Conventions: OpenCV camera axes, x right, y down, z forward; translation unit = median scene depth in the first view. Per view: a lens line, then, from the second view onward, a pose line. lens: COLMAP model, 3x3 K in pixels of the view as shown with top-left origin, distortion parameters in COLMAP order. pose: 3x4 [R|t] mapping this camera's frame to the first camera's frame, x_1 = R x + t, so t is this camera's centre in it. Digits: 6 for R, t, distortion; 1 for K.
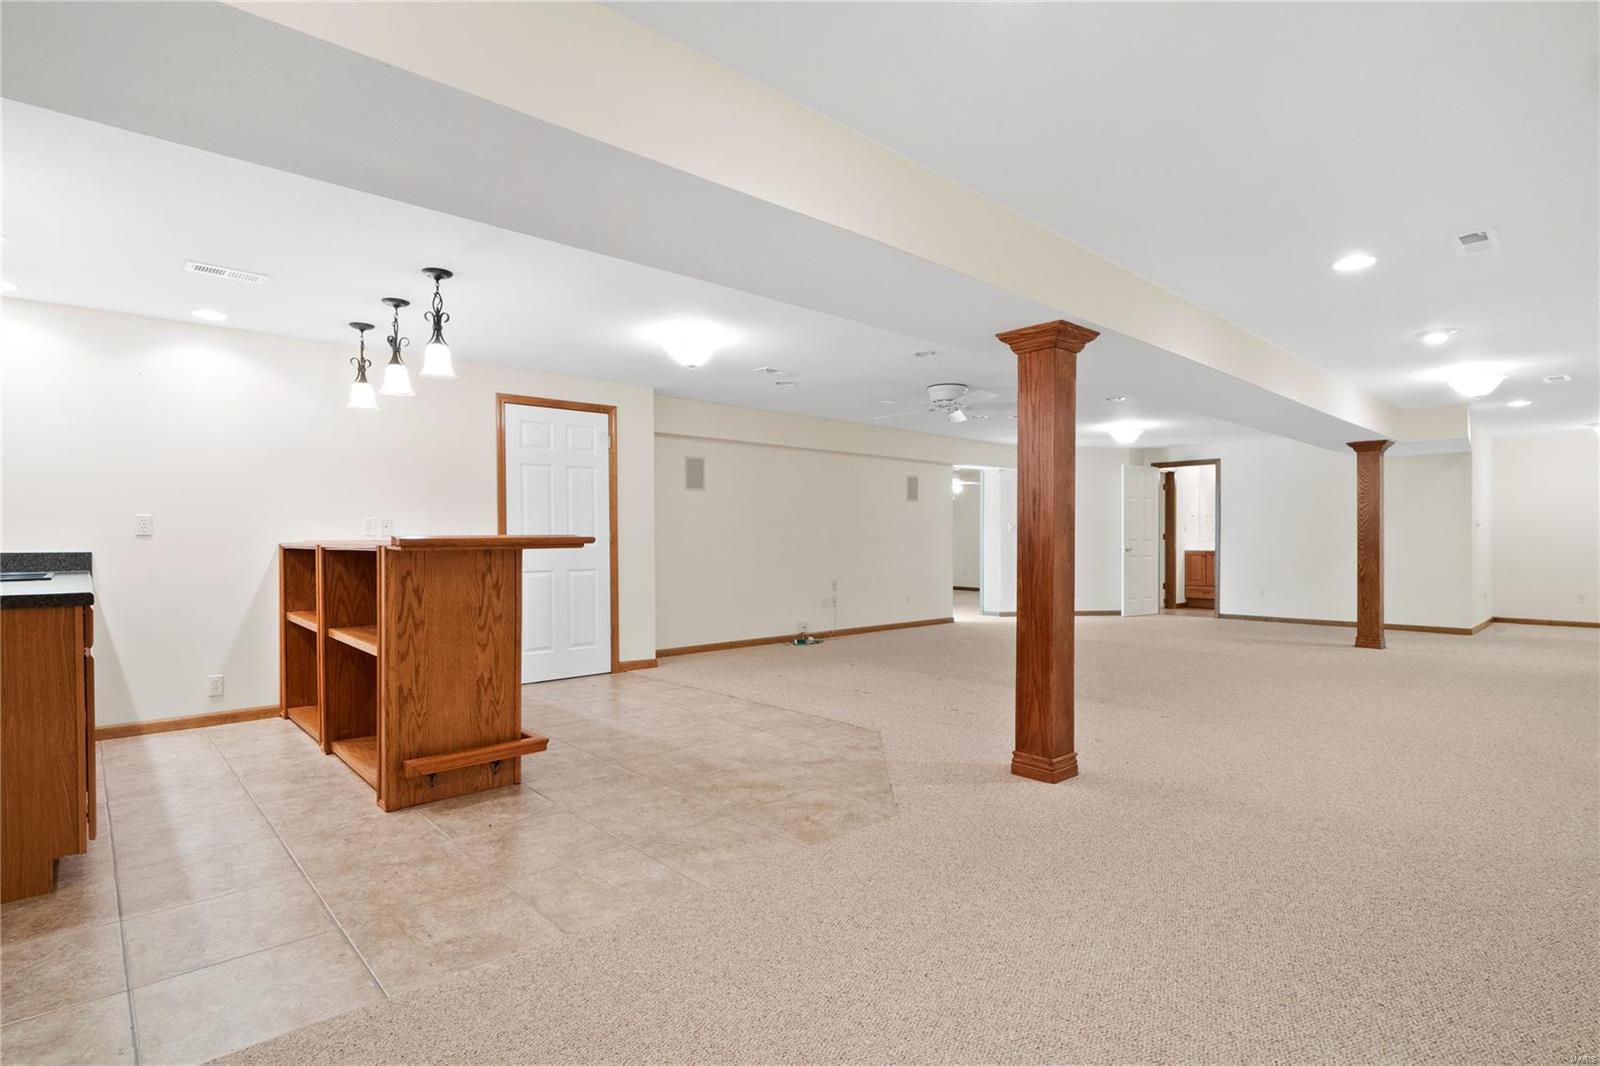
lens RADIAL K [[802.0, 0, 797.7], [0, 802.0, 537.9], [0, 0, 1]] dist [0.001546, -0.000880]
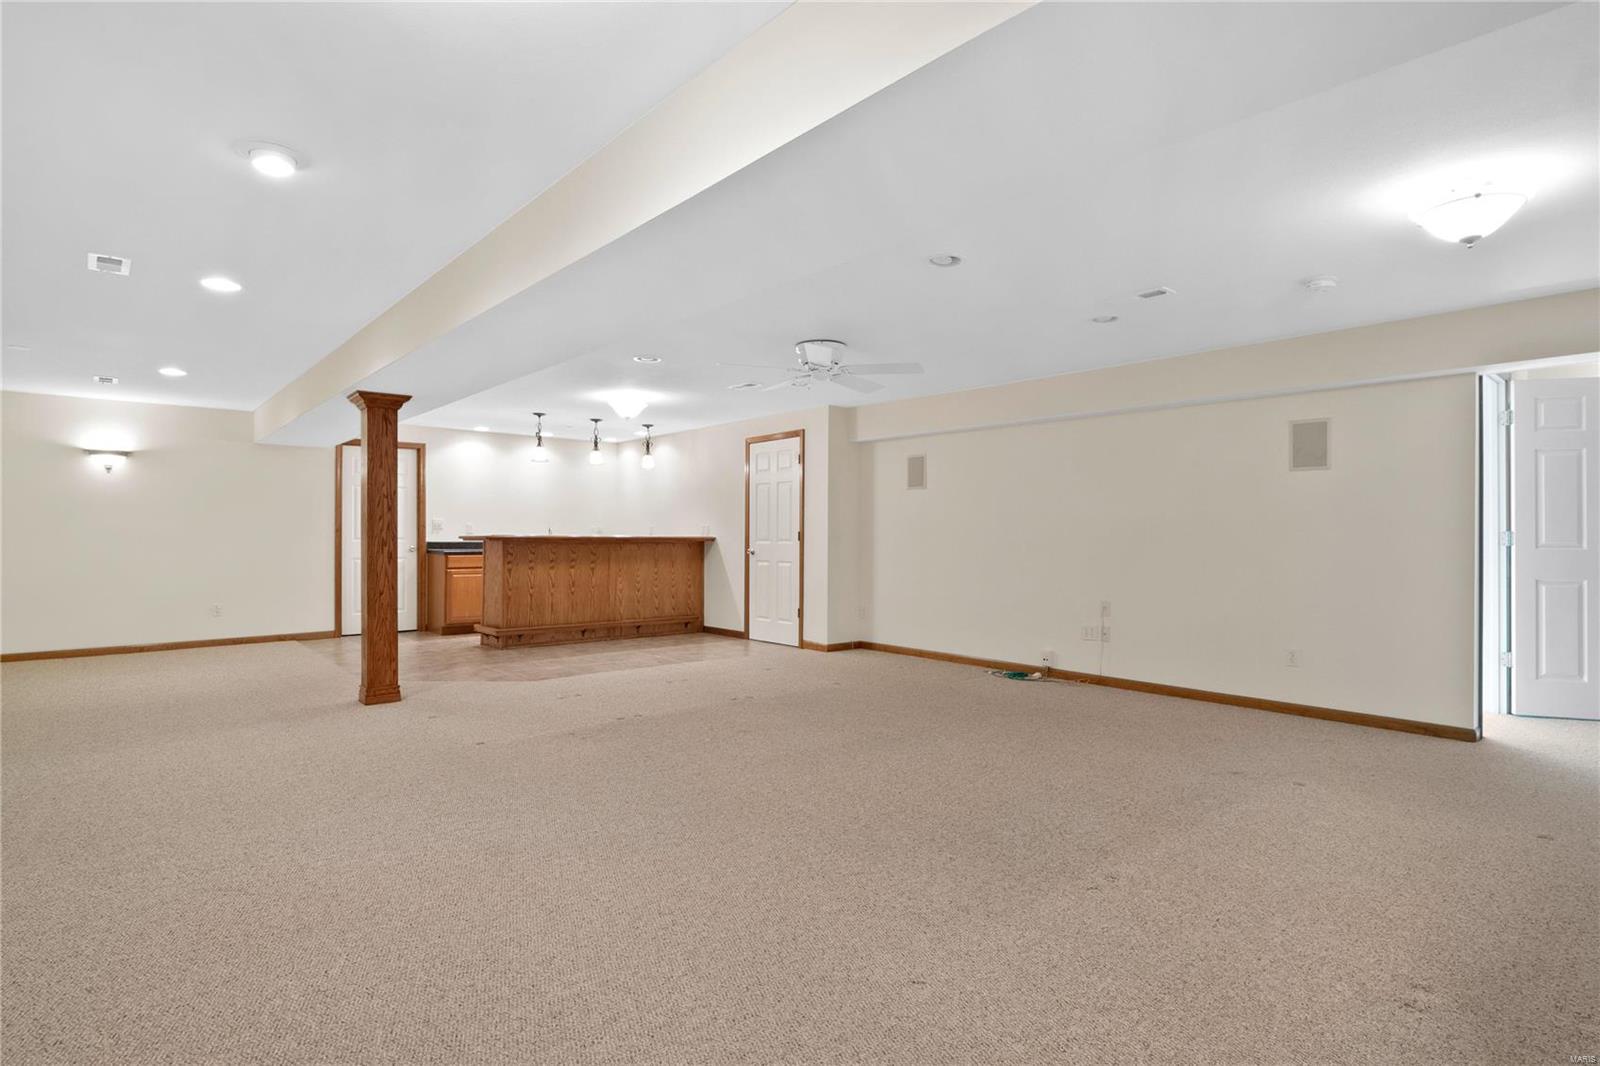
lens RADIAL K [[802.0, 0, 801.9], [0, 802.0, 533.0], [0, 0, 1]] dist [0.001546, -0.000880]
pose [[-0.021713, -0.001755, -0.999763, 1.817606], [-0.004176, 0.999990, -0.001665, -0.008236], [0.999756, 0.004139, -0.021720, 1.889759]]
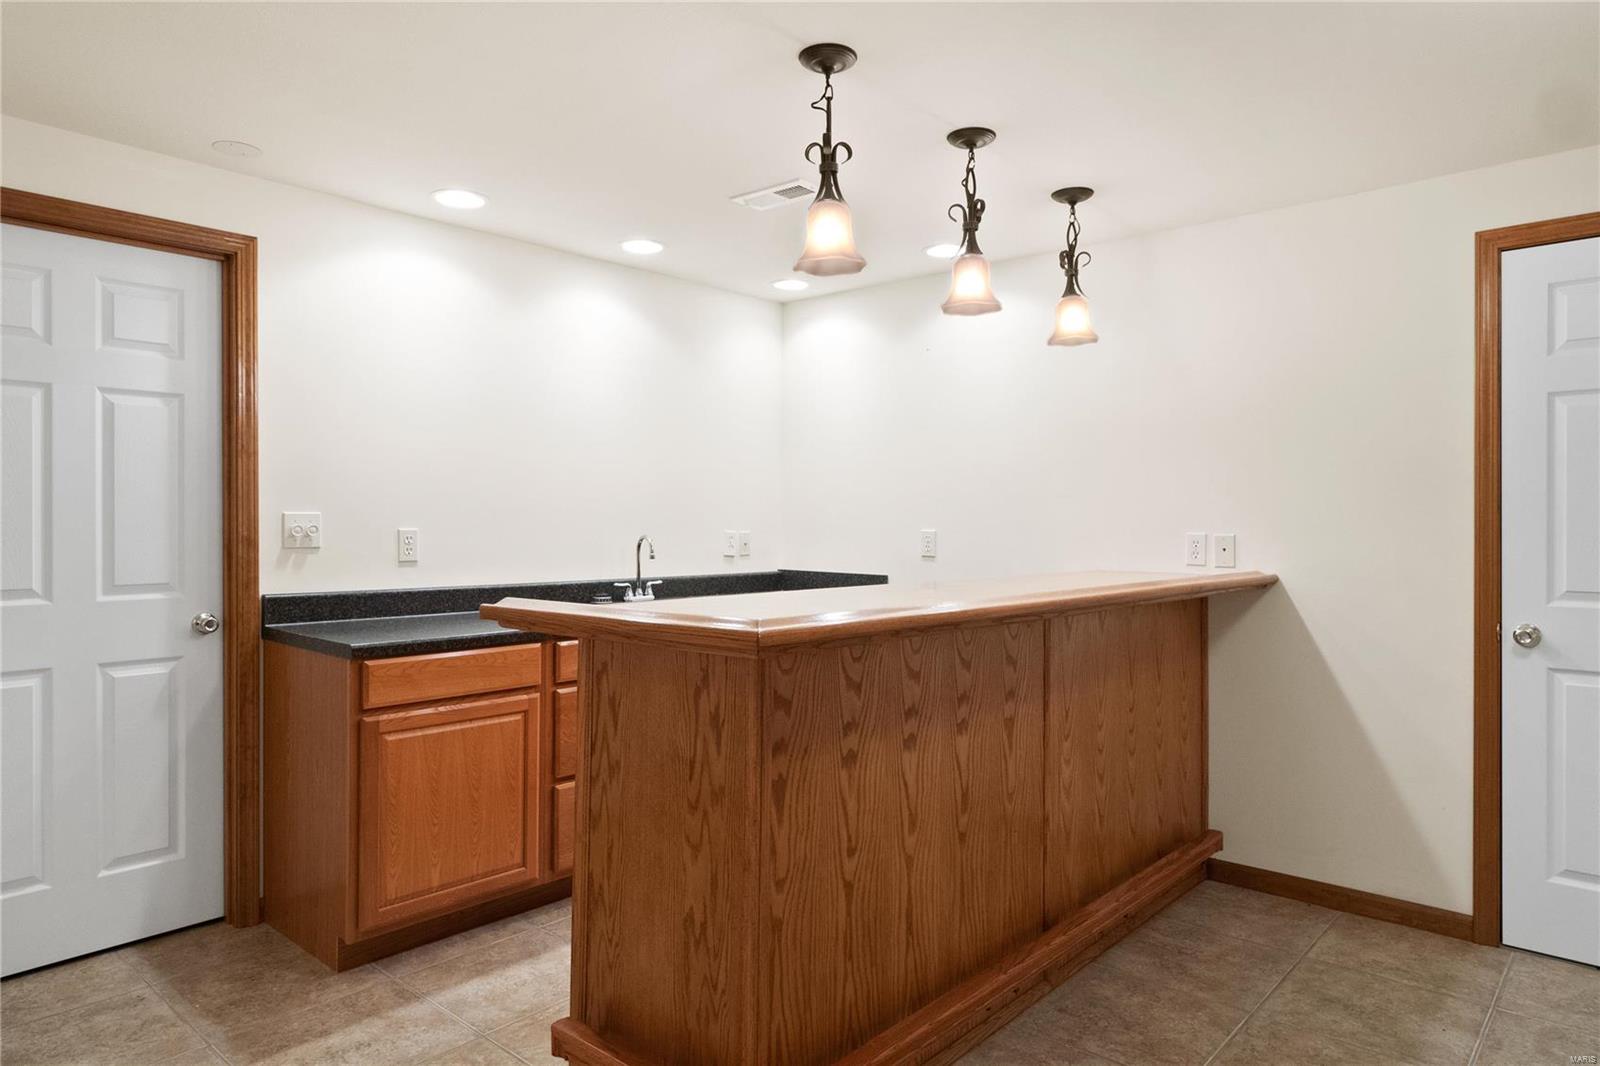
lens RADIAL K [[1000.4, 0, 802.2], [0, 1000.4, 520.5], [0, 0, 1]] dist [0.000285, -0.000711]
pose [[0.111145, 0.003653, -0.993797, 0.175239], [-0.004718, 0.999984, 0.003148, -0.051876], [0.993793, 0.004339, 0.111161, 0.993724]]
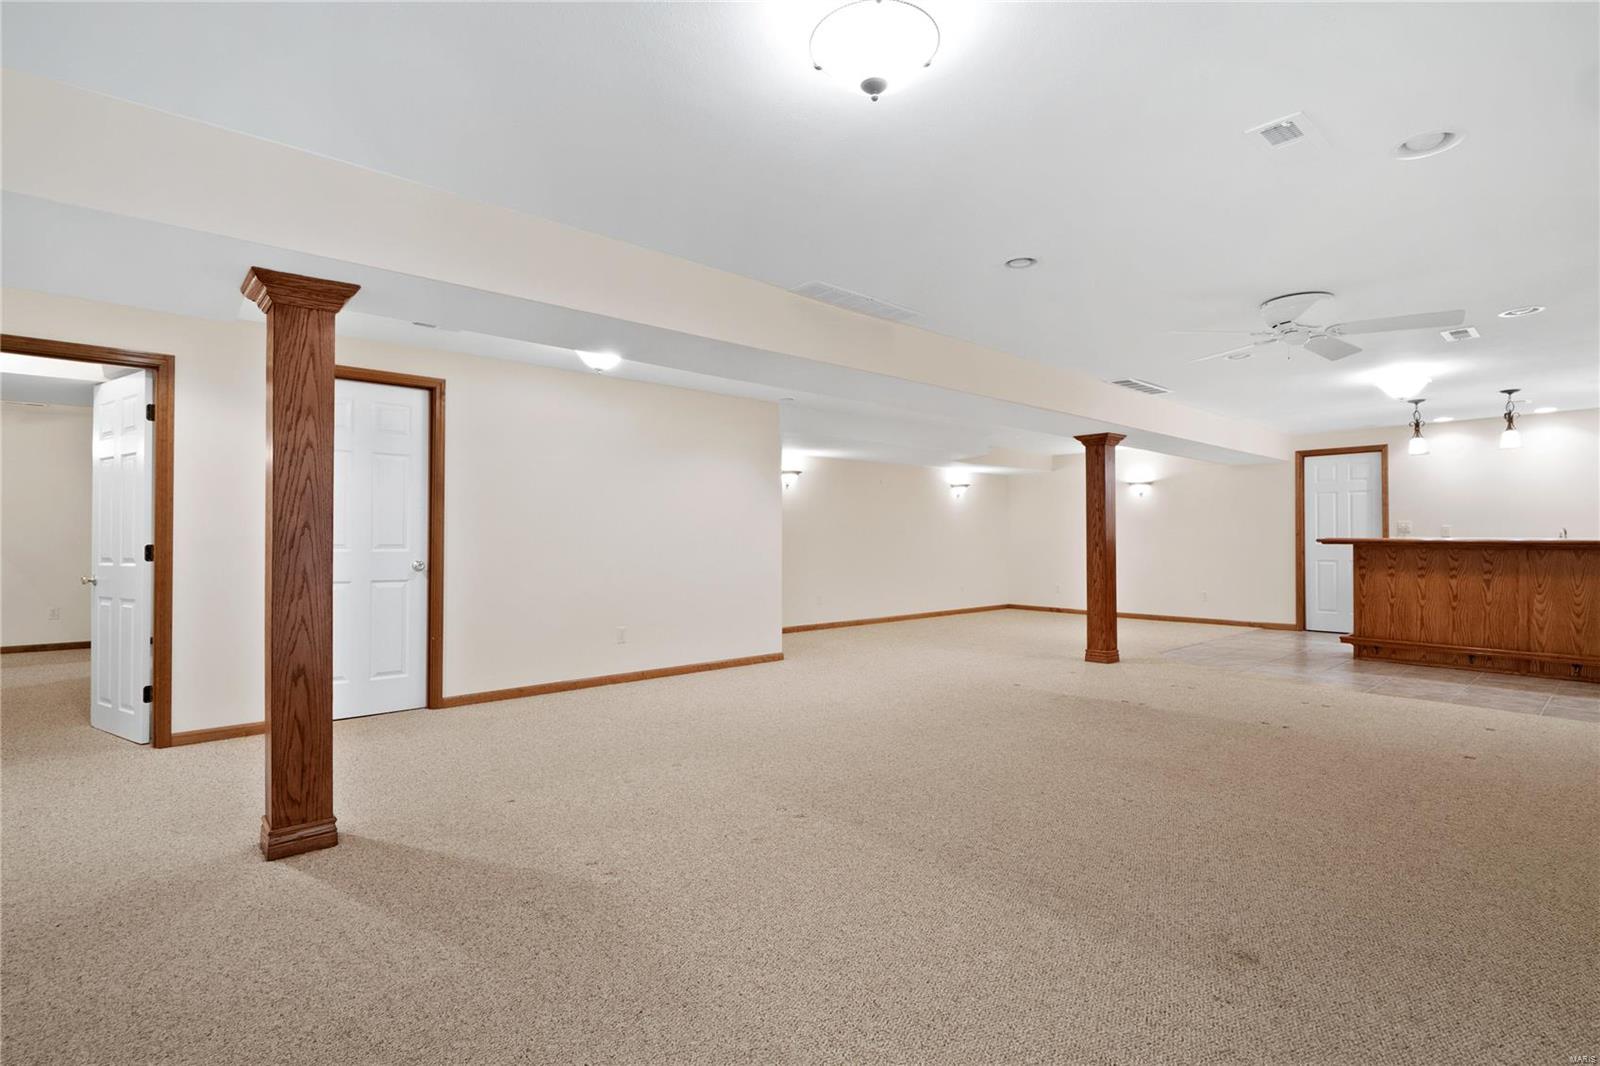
lens RADIAL K [[778.8, 0, 807.4], [0, 778.8, 533.9], [0, 0, 1]] dist [-0.005568, -0.000175]
pose [[-0.999947, 0.000779, 0.010299, 1.047977], [0.000756, 0.999997, -0.002193, -0.011410], [-0.010301, -0.002185, -0.999945, 3.058168]]
